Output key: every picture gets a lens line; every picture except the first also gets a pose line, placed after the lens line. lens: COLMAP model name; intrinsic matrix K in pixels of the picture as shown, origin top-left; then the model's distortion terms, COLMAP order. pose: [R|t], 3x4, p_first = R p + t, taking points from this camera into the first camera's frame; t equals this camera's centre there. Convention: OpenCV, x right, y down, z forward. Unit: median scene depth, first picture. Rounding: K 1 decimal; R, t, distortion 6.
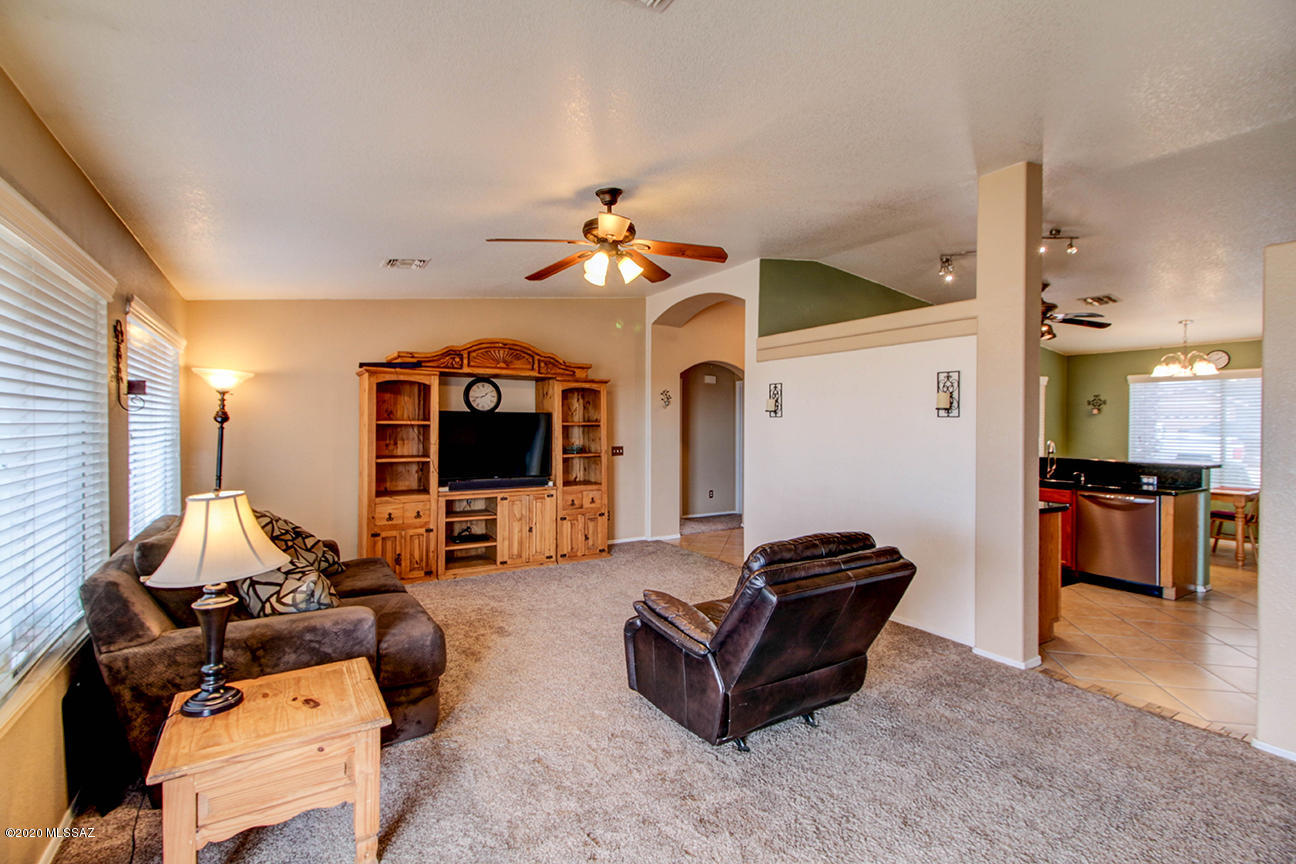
lens RADIAL K [[595.3, 0, 646.7], [0, 595.3, 430.3], [0, 0, 1]] dist [0.015097, -0.002985]
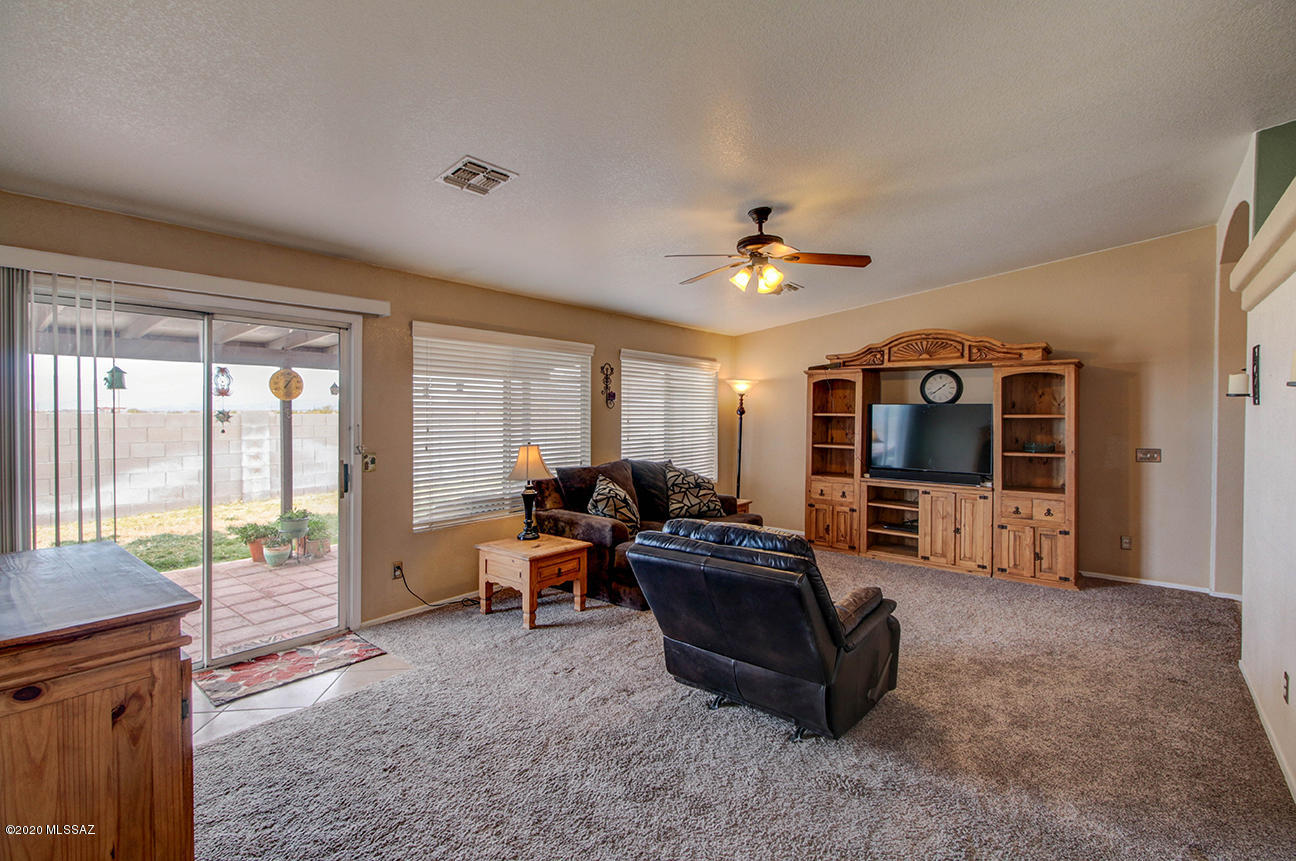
lens RADIAL K [[595.3, 0, 640.3], [0, 595.3, 426.8], [0, 0, 1]] dist [0.015097, -0.002985]
pose [[0.320315, 0.019892, -0.947102, 0.555411], [-0.015801, 0.999753, 0.015654, -0.001322], [0.947179, 0.009951, 0.320550, 0.247089]]
